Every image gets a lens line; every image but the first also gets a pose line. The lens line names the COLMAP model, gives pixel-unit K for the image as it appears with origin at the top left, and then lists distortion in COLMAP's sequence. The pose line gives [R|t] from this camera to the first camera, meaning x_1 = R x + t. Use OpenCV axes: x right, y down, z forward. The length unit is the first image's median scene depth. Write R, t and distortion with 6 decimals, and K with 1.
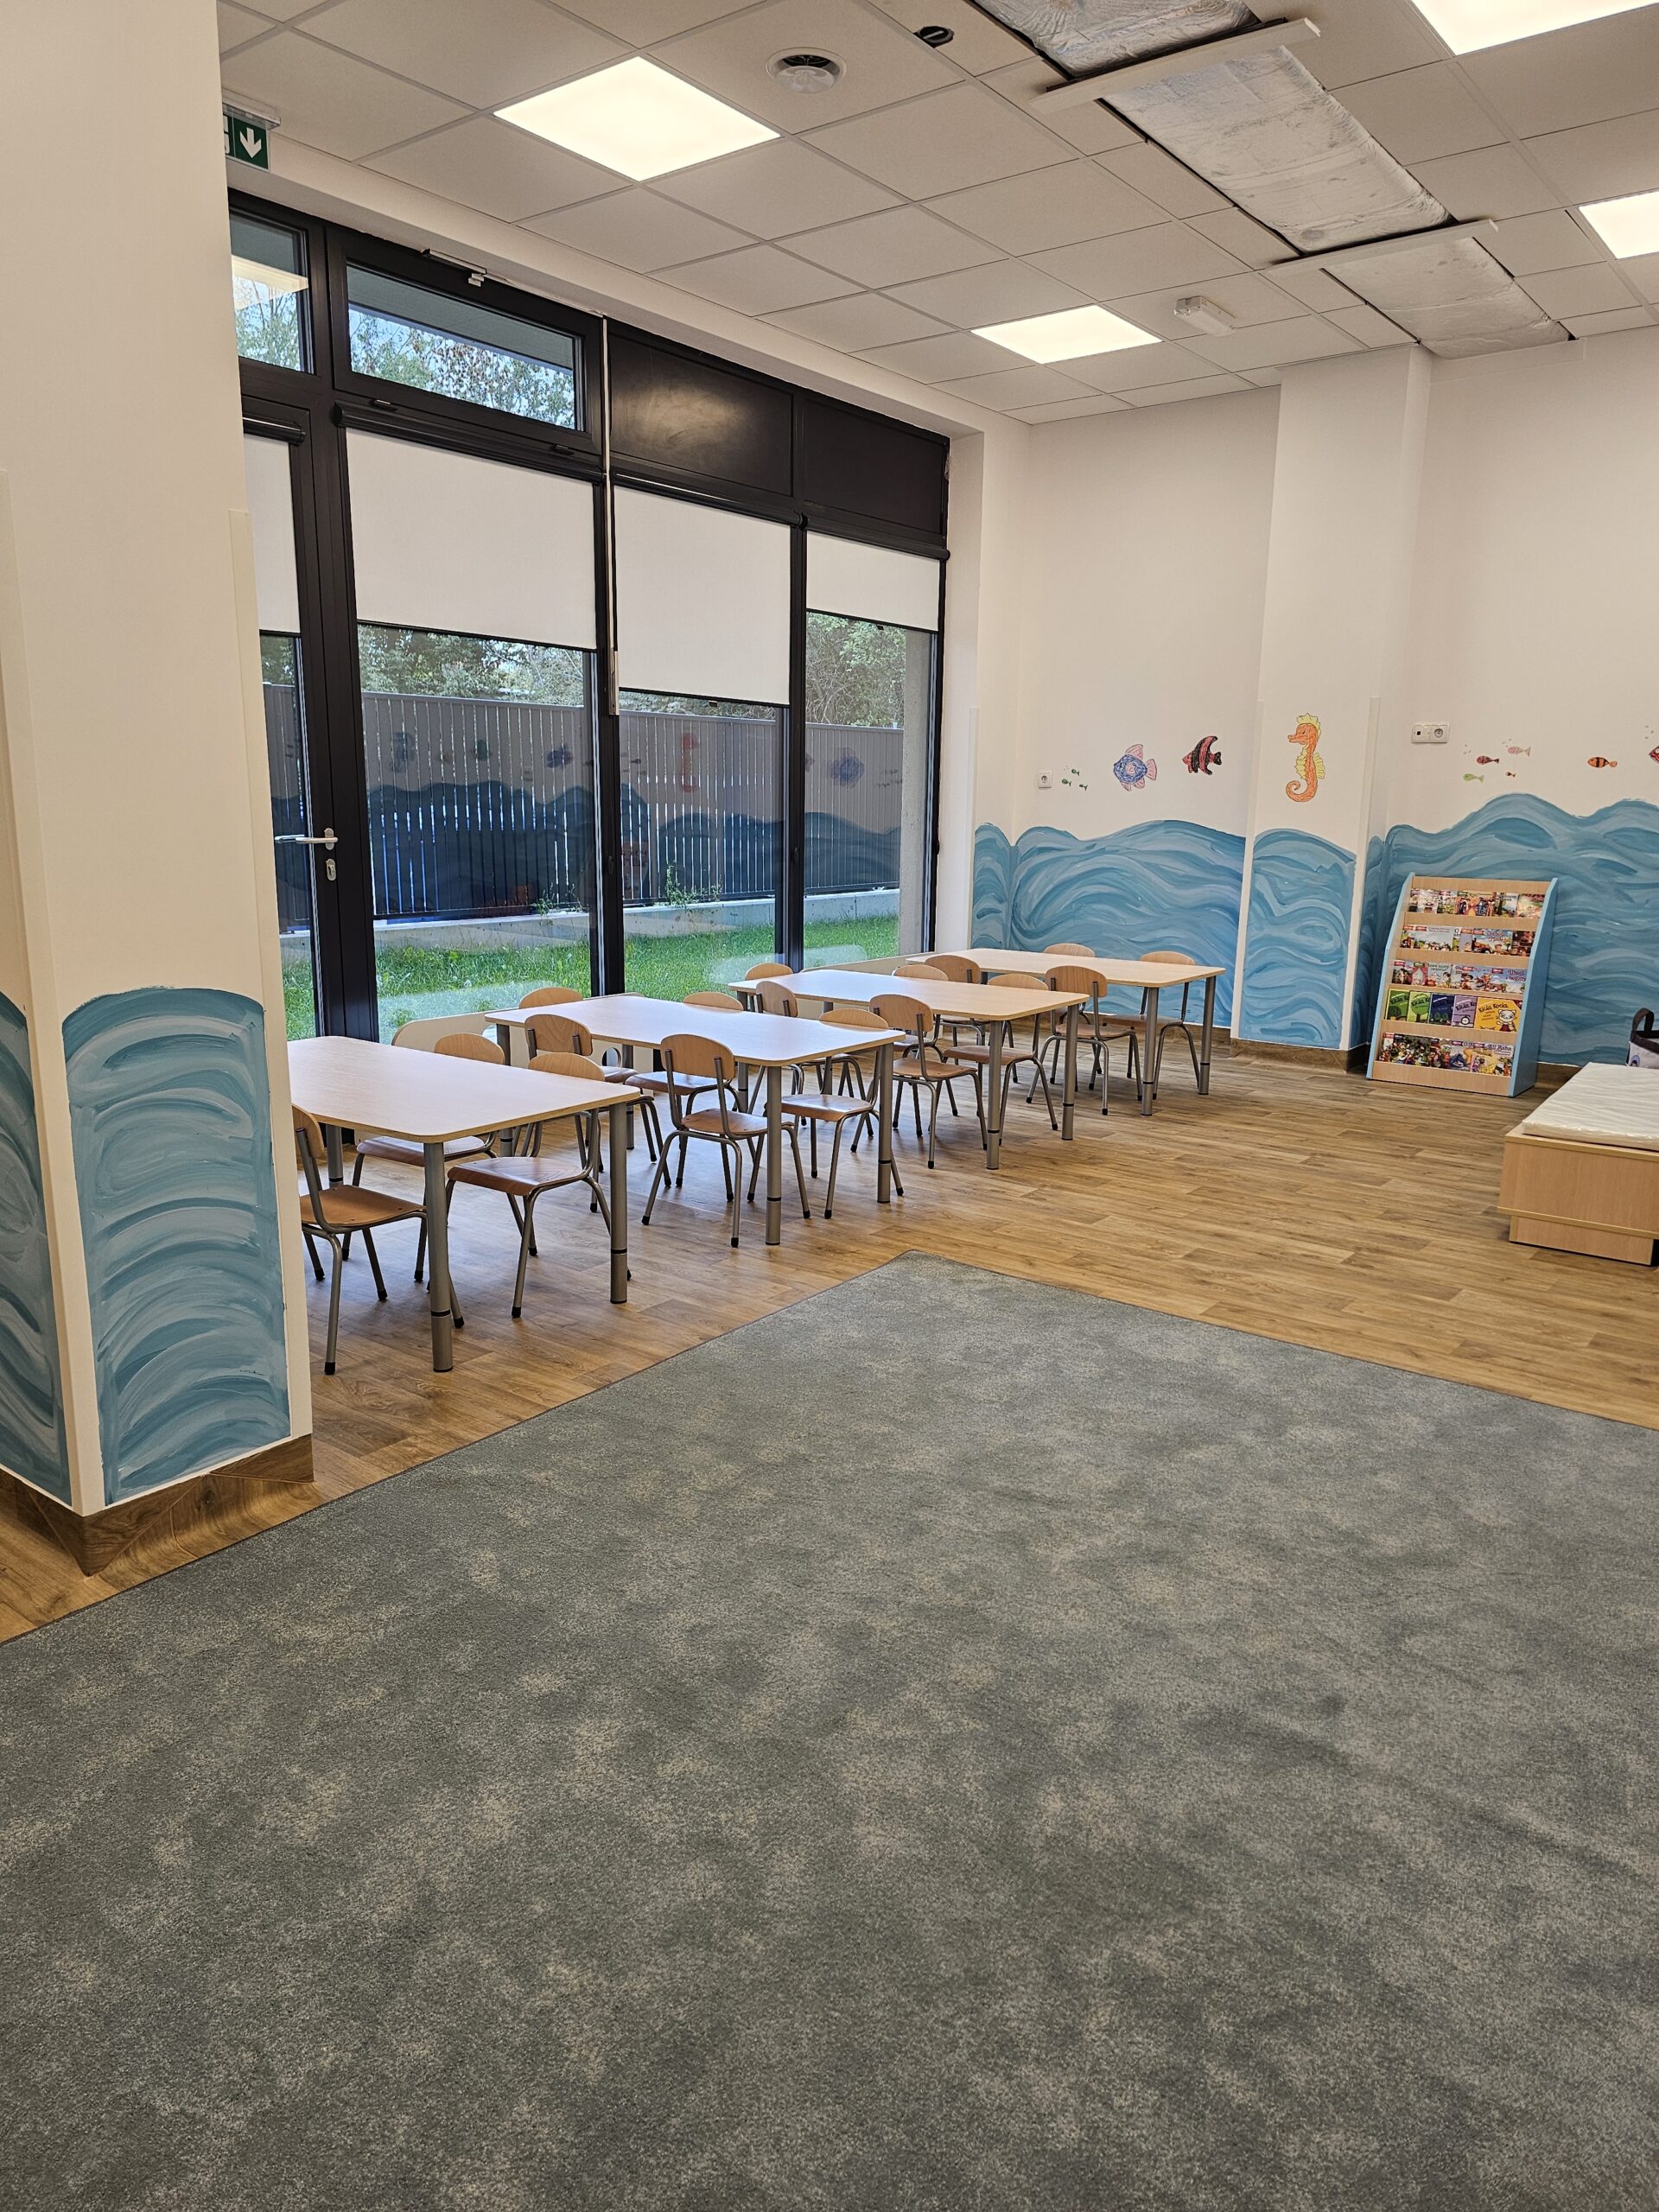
lens RADIAL K [[1490.1, 0, 833.0], [0, 1490.1, 1103.3], [0, 0, 1]] dist [0.084201, -0.099121]
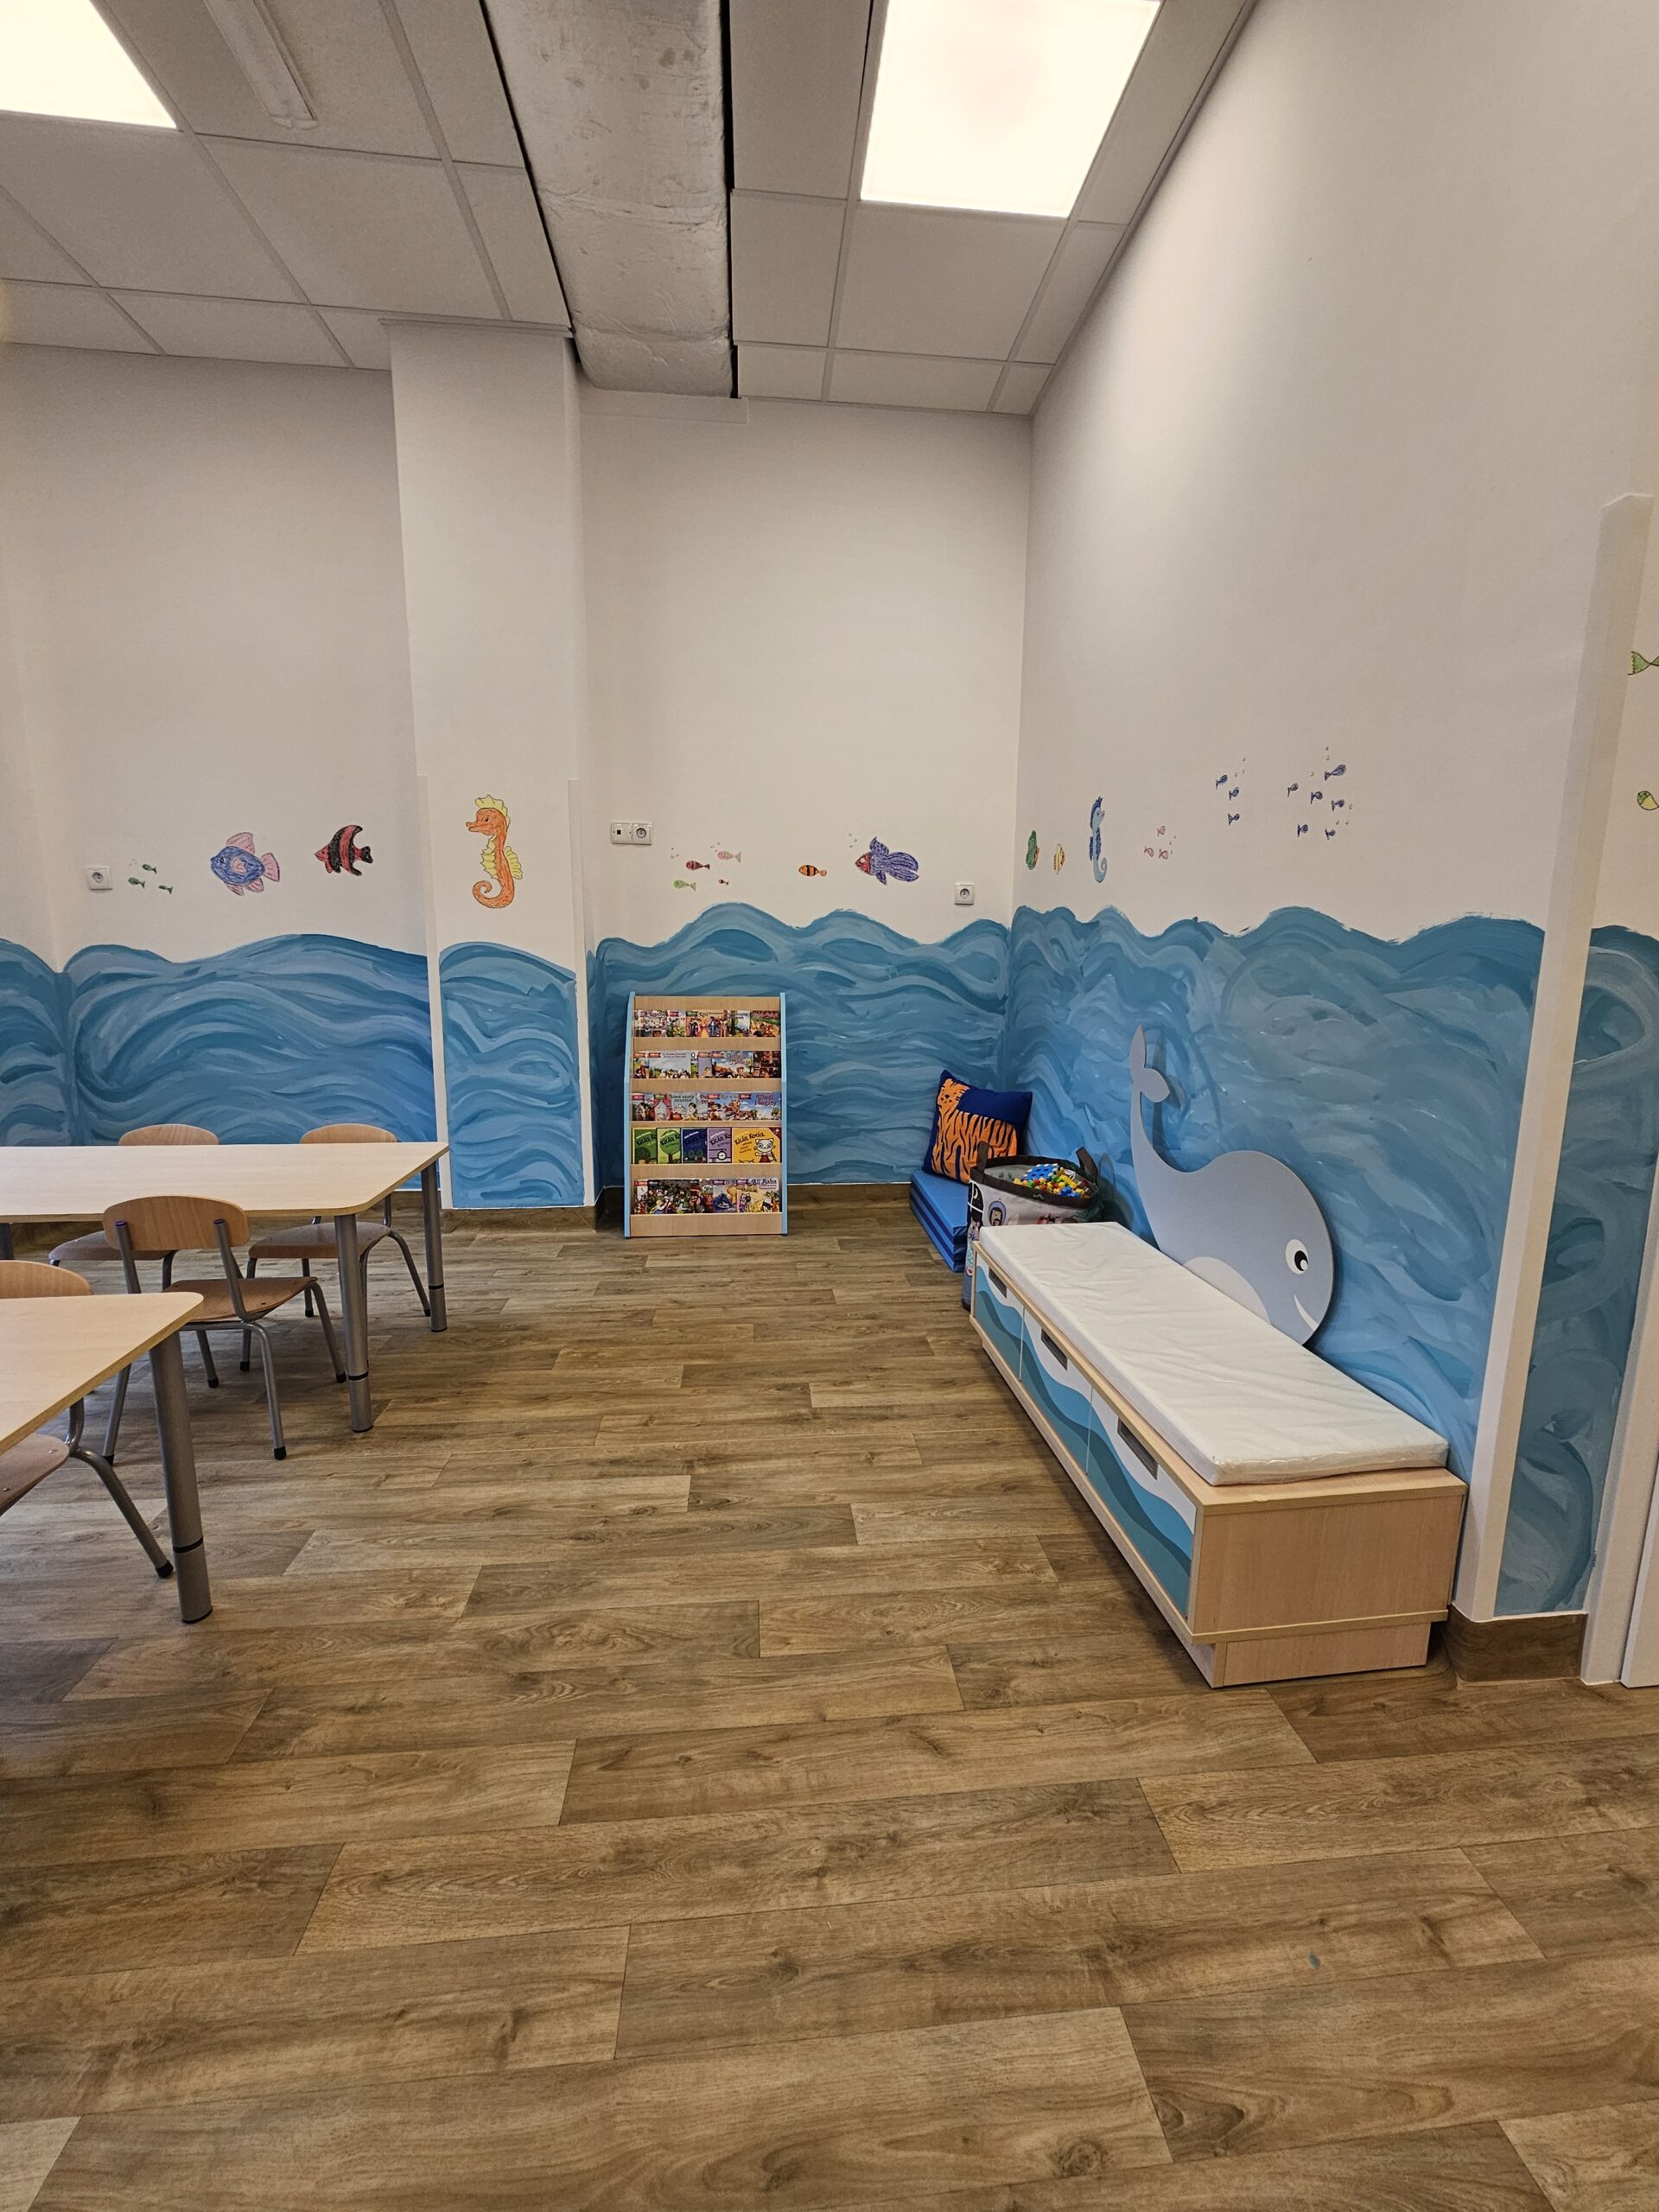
lens RADIAL K [[910.4, 0, 839.0], [0, 910.4, 1099.9], [0, 0, 1]] dist [0.002666, 0.000264]
pose [[0.724768, -0.120376, 0.678396, 0.108856], [0.141580, 0.989627, 0.024343, -0.089673], [-0.674290, 0.078404, 0.734293, 0.552942]]
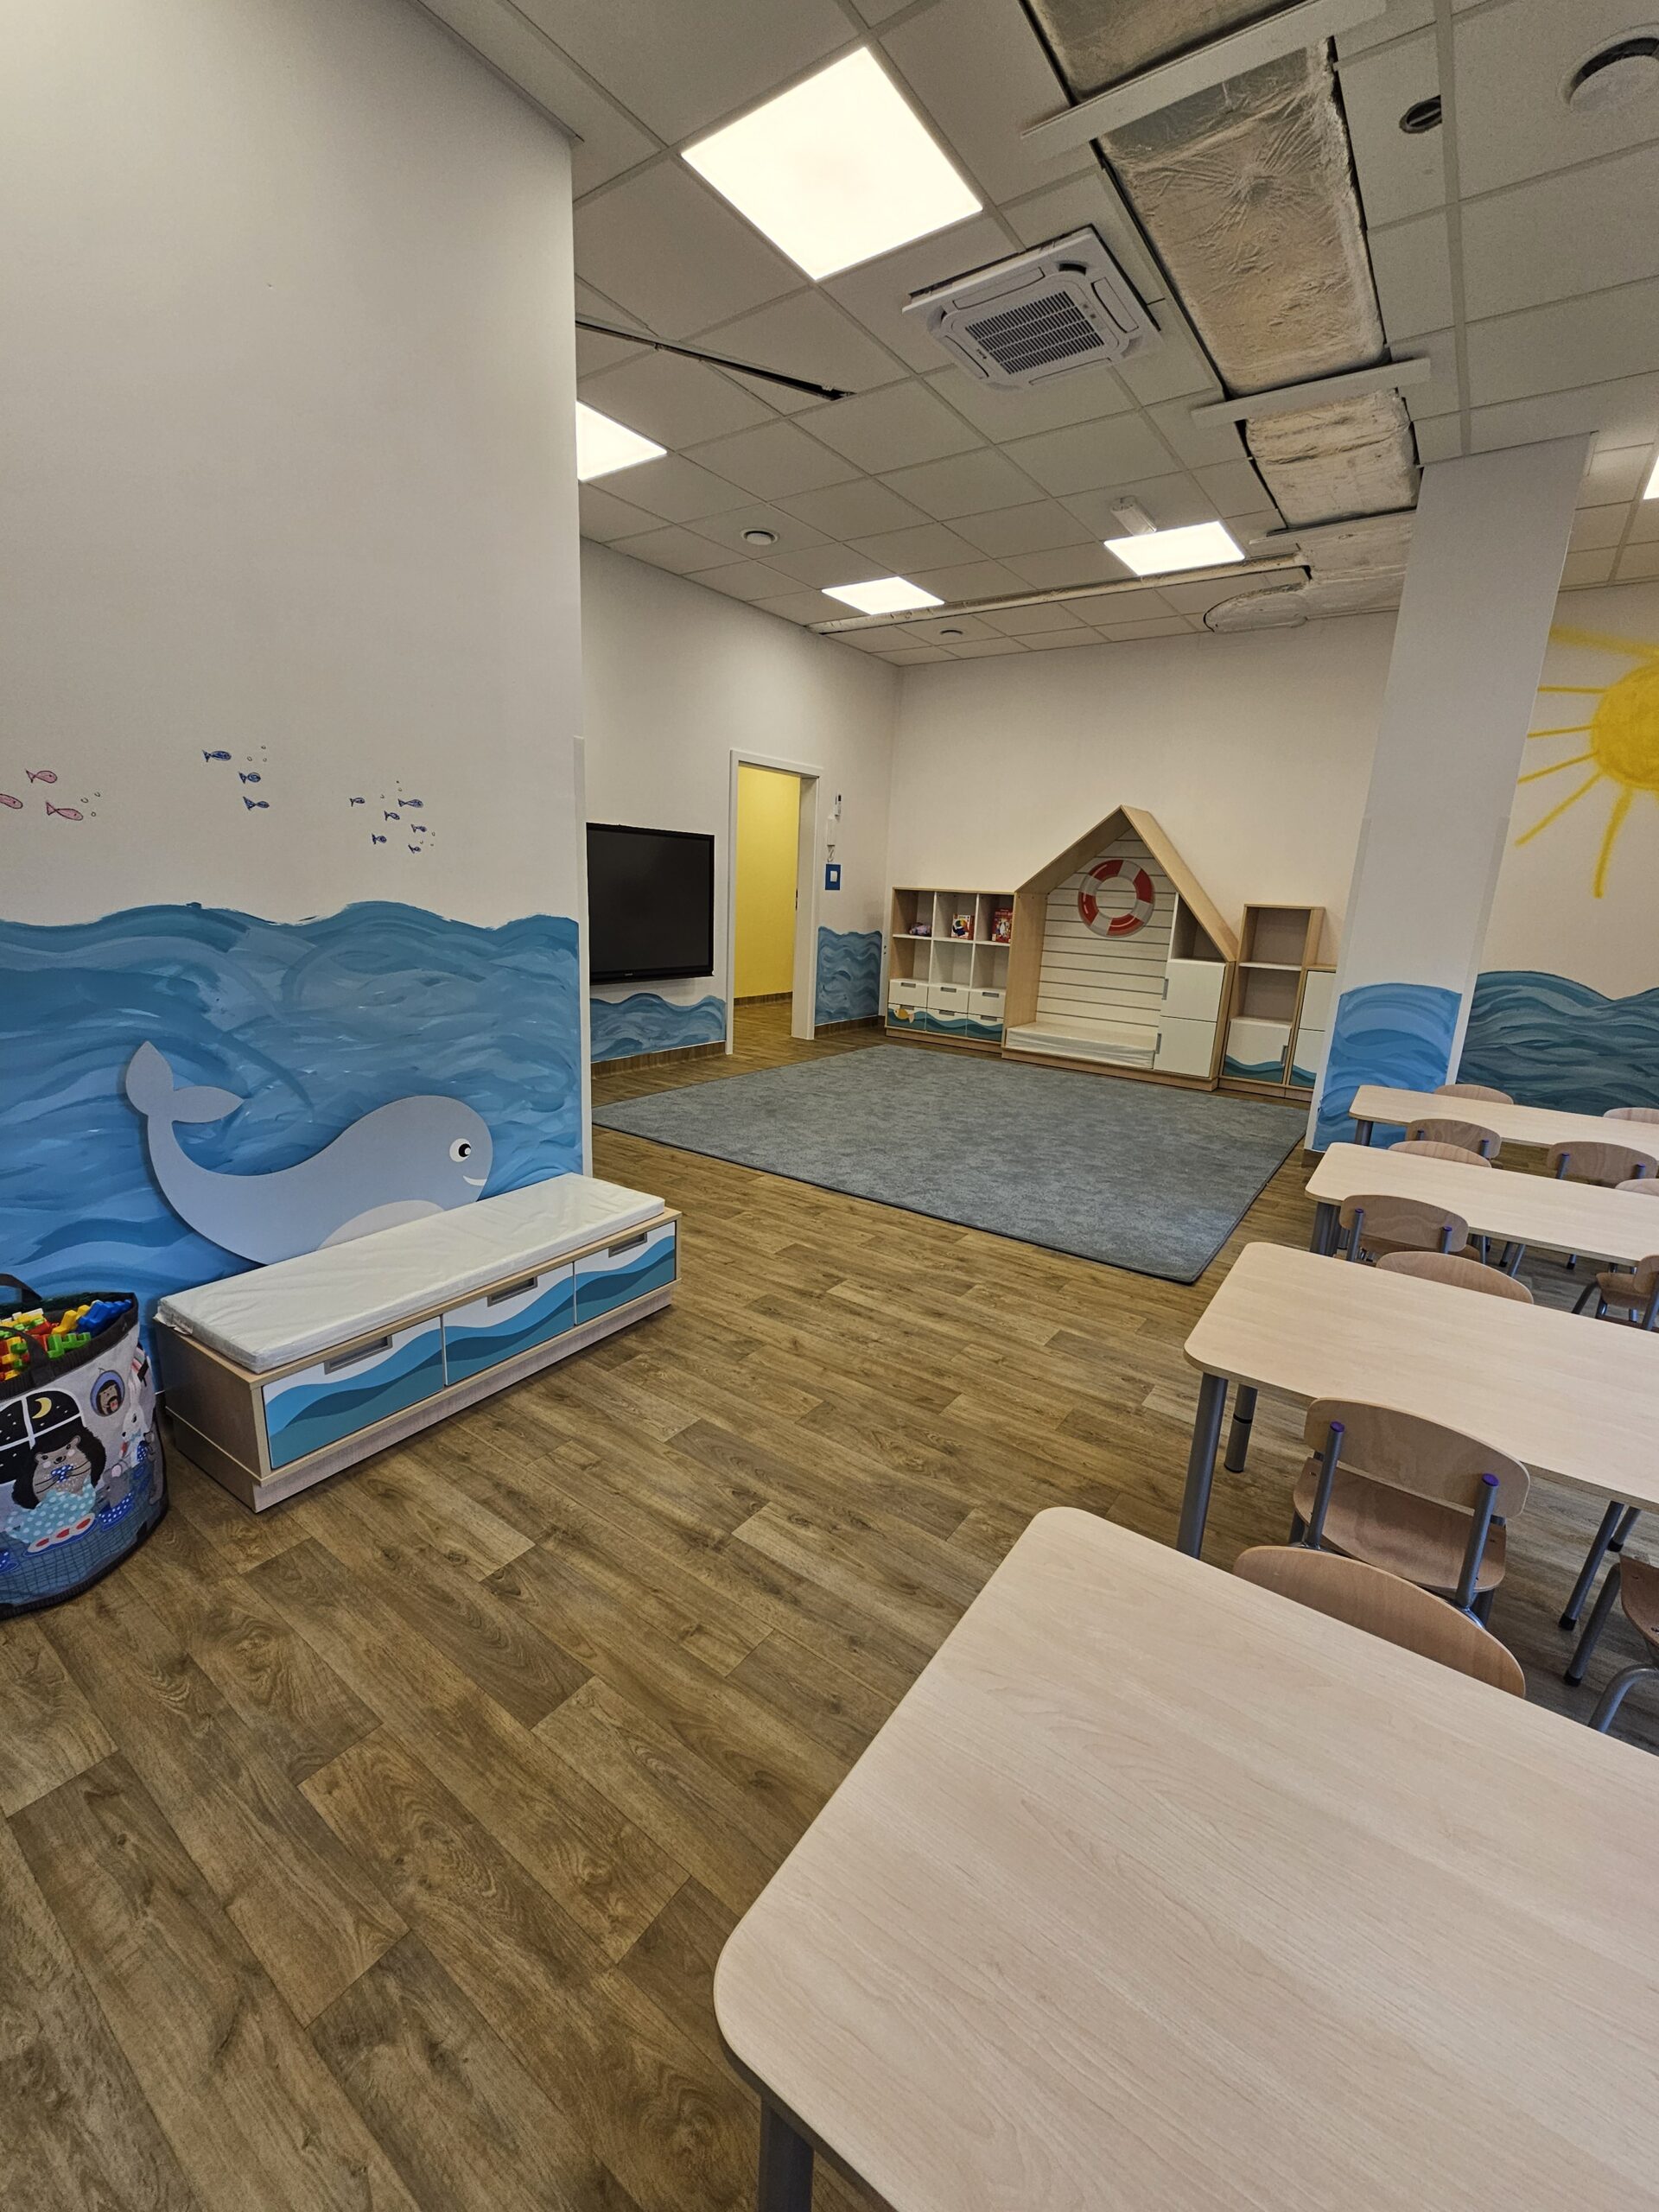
lens RADIAL K [[910.4, 0, 839.0], [0, 910.4, 1099.9], [0, 0, 1]] dist [0.002666, 0.000264]
pose [[-0.997066, -0.048779, -0.058988, 0.247034], [-0.069412, 0.901034, 0.428158, -0.211923], [0.032265, 0.430996, -0.901777, 1.001928]]
